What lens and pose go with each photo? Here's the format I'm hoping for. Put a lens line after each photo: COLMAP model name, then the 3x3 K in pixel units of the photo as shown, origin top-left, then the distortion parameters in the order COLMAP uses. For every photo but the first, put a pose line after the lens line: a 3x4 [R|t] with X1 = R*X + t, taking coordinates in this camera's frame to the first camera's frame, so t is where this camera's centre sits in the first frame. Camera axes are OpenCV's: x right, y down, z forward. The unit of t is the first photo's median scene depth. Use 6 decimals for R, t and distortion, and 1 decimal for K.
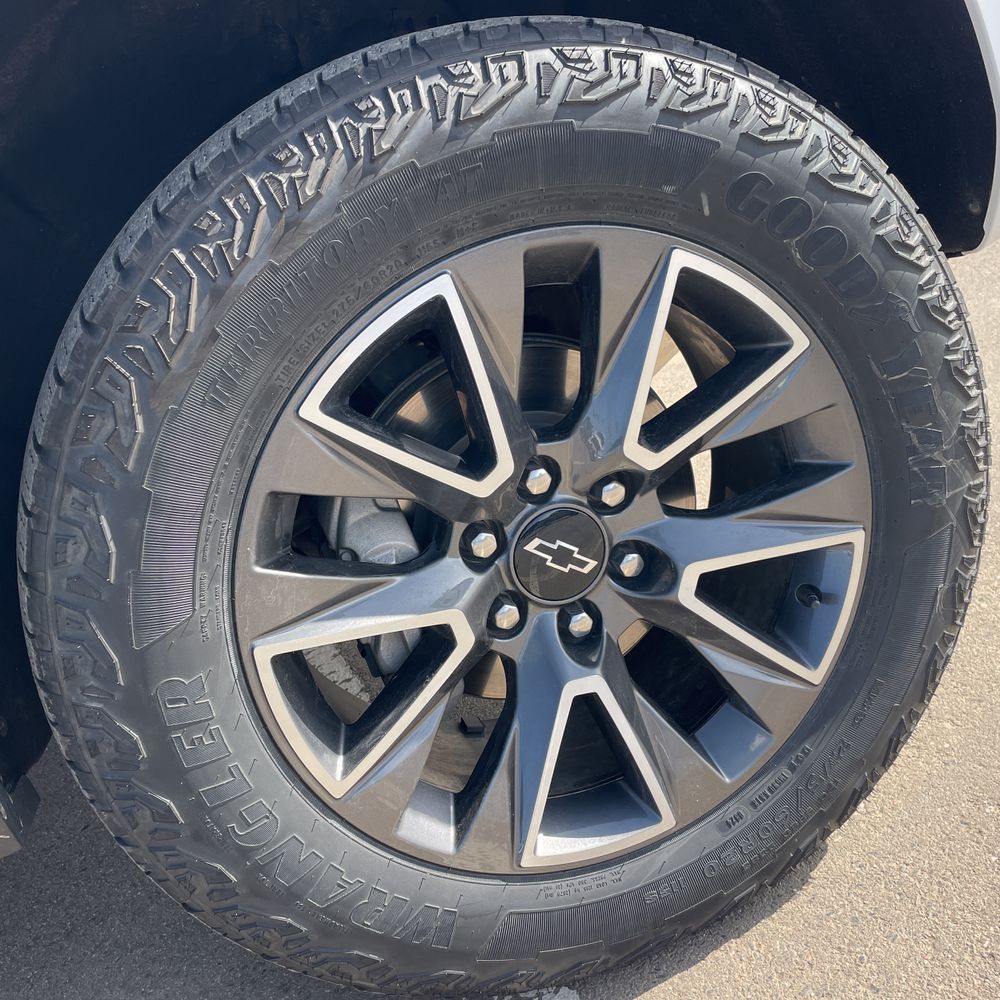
lens RADIAL K [[1000.9, 0, 495.6], [0, 1000.9, 497.3], [0, 0, 1]] dist [0.110899, -0.183291]
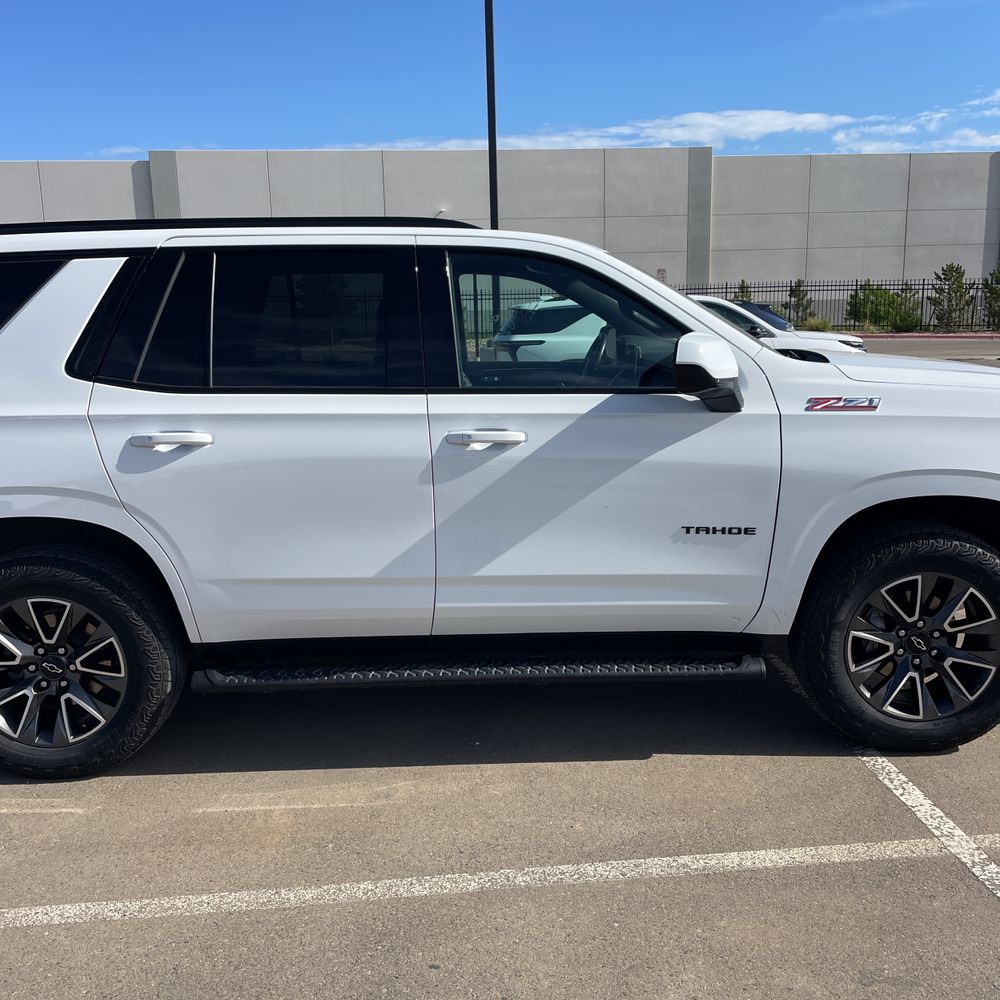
lens RADIAL K [[1005.1, 0, 500.0], [0, 1005.1, 500.0], [0, 0, 1]] dist [0.097618, -0.153275]
pose [[0.899886, 0.353308, -0.255692, -0.655044], [-0.382969, 0.920655, -0.075693, 0.518149], [0.208661, 0.166037, 0.963791, -3.686727]]
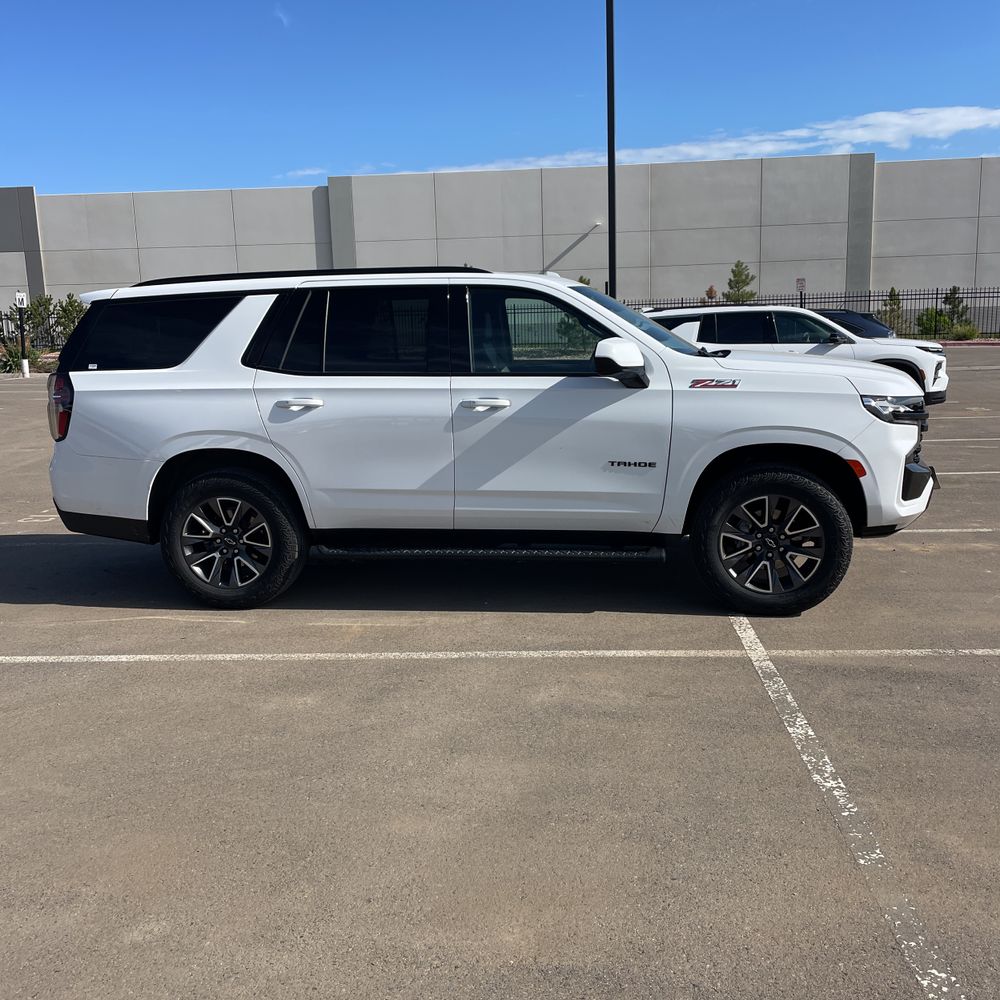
lens RADIAL K [[1000.9, 0, 495.6], [0, 1000.9, 497.3], [0, 0, 1]] dist [0.110899, -0.183291]
pose [[0.838419, 0.368513, -0.401561, 1.103340], [-0.411178, 0.911284, -0.022212, 0.678877], [0.357751, 0.183736, 0.915563, -5.705702]]
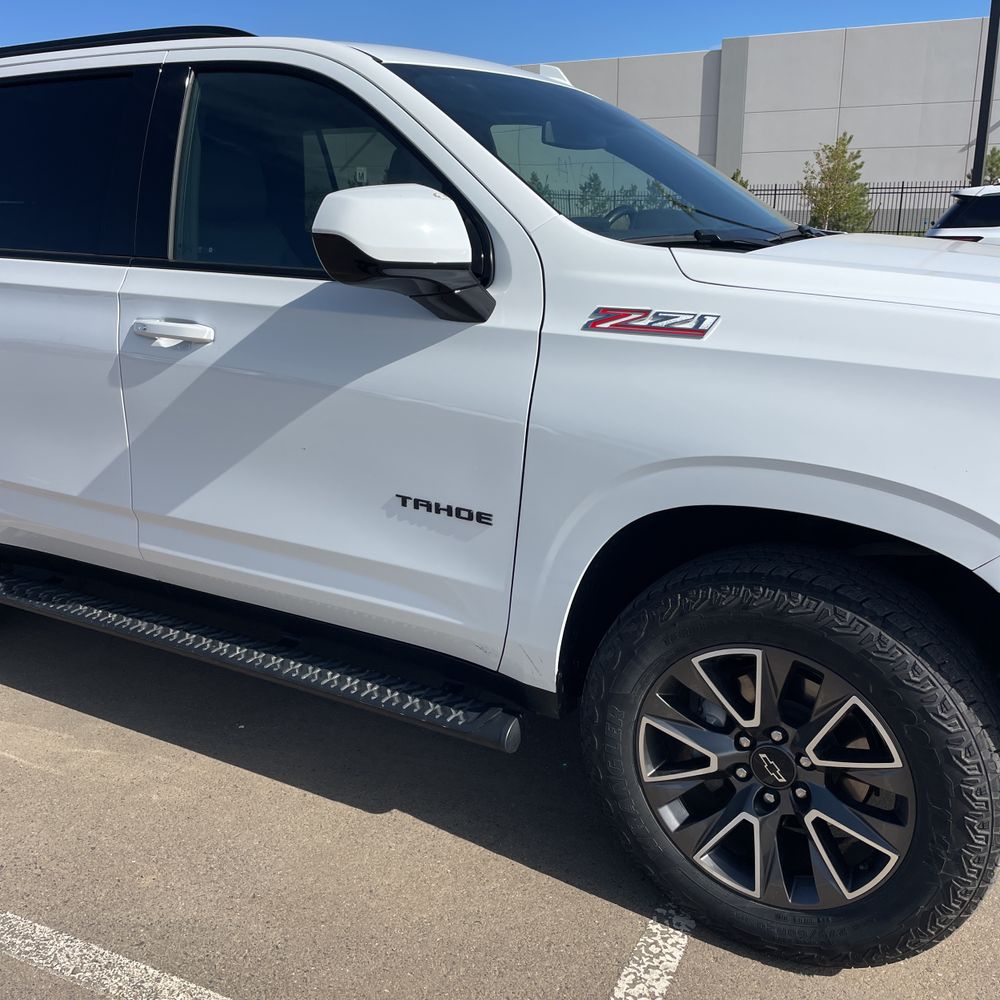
lens RADIAL K [[1005.1, 0, 500.0], [0, 1005.1, 500.0], [0, 0, 1]] dist [0.097618, -0.153275]
pose [[0.598207, 0.504898, -0.622275, 0.872807], [-0.466987, 0.850701, 0.241311, -0.770856], [0.651208, 0.146241, 0.744676, -1.294668]]
